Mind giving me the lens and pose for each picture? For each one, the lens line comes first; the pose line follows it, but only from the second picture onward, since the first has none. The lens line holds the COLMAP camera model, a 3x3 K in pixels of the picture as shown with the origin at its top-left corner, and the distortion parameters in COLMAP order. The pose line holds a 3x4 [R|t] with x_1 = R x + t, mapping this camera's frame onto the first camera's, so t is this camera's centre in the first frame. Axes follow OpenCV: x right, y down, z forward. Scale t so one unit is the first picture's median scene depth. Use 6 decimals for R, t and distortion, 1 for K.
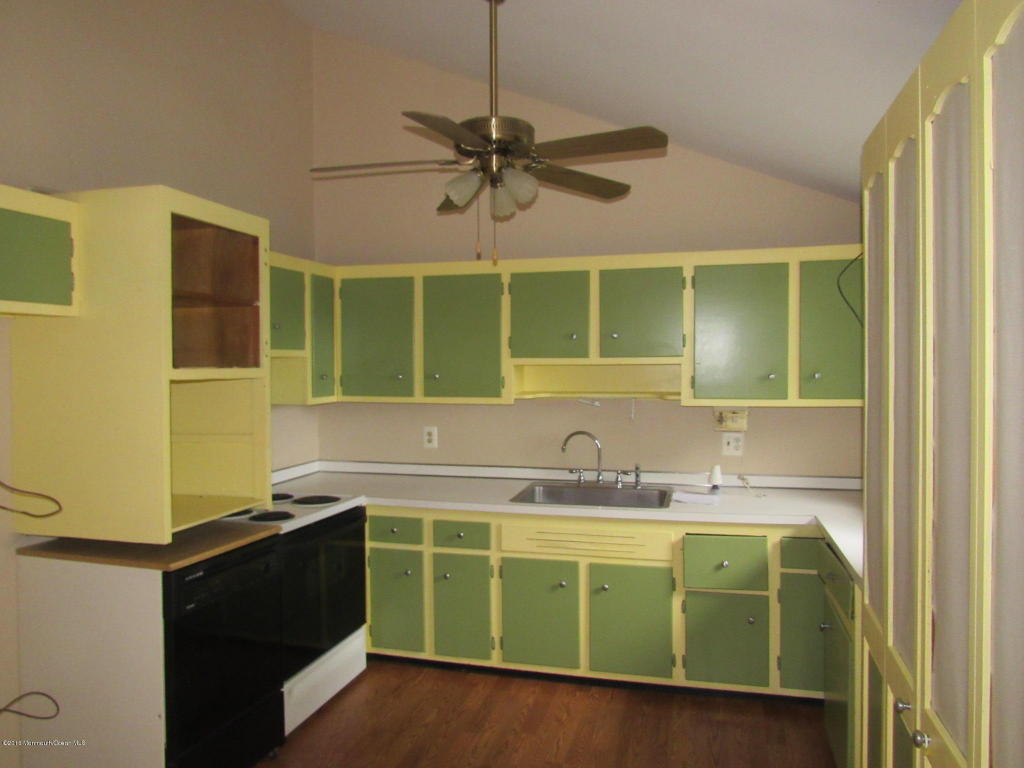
lens RADIAL K [[721.8, 0, 512.0], [0, 721.8, 384.0], [0, 0, 1]] dist [-0.037017, 0.007565]
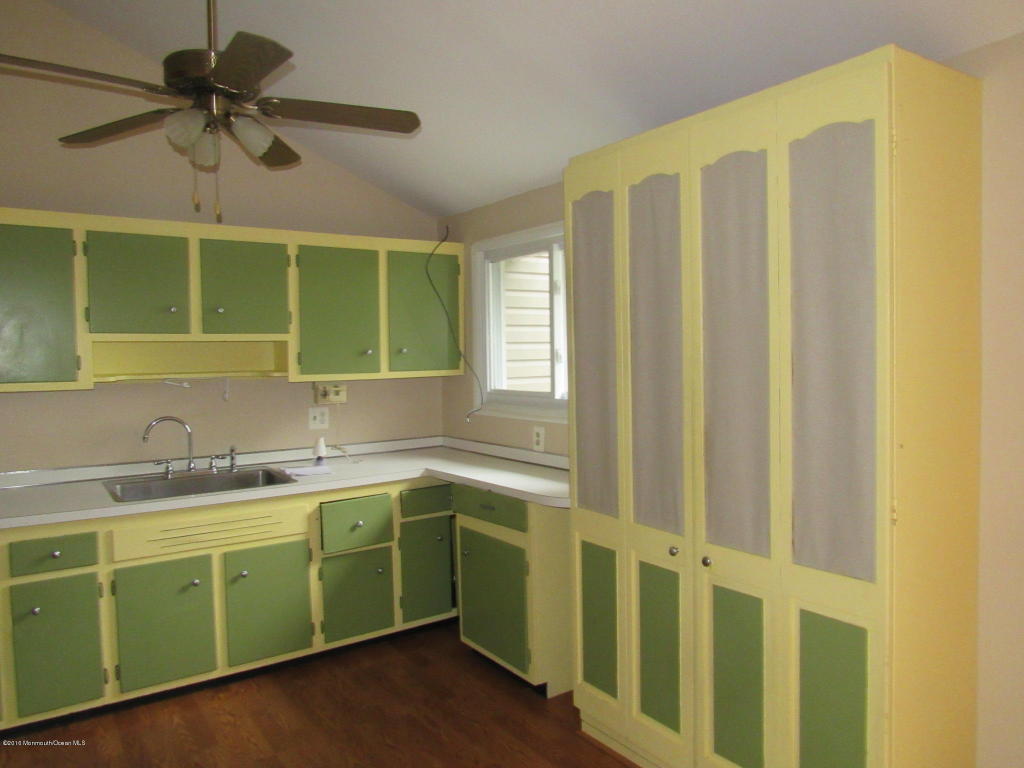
lens RADIAL K [[721.8, 0, 512.0], [0, 721.8, 384.0], [0, 0, 1]] dist [-0.037017, 0.007565]
pose [[0.643012, -0.035992, 0.765010, -0.352159], [0.031324, 0.999295, 0.020685, 0.022847], [-0.765215, 0.010662, 0.643687, 0.115309]]
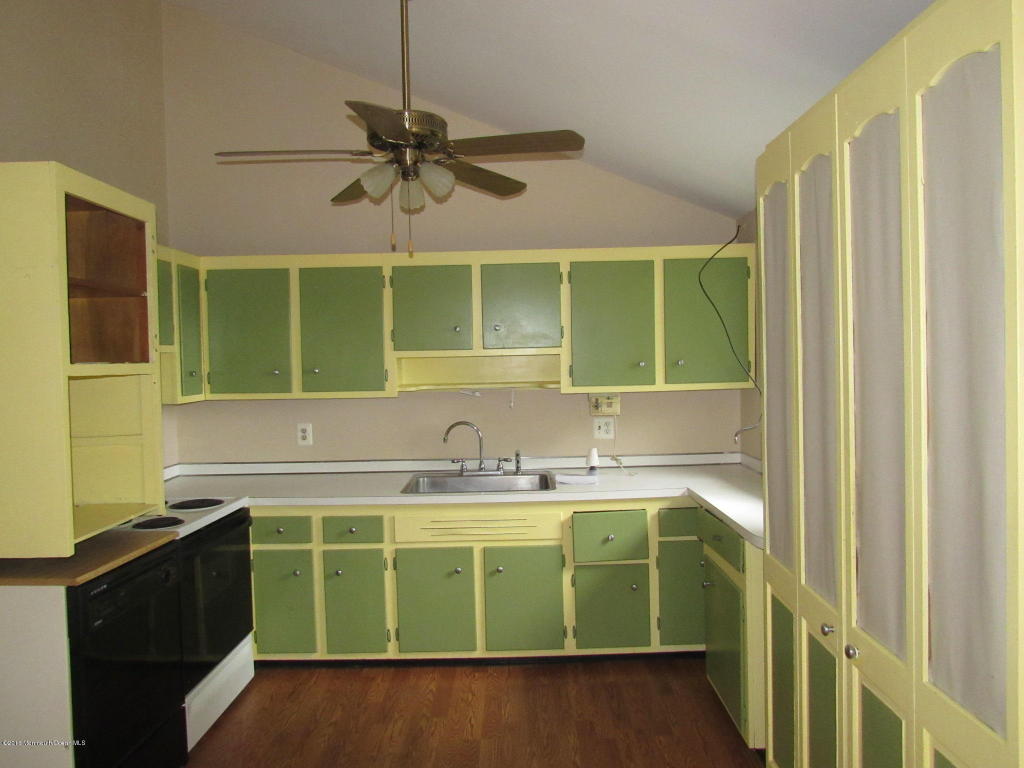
lens RADIAL K [[721.8, 0, 512.0], [0, 721.8, 384.0], [0, 0, 1]] dist [-0.037017, 0.007565]
pose [[0.967040, -0.024698, 0.253422, -0.109138], [0.023809, 0.999695, 0.006572, 0.007943], [-0.253507, -0.000322, 0.967333, -0.012558]]
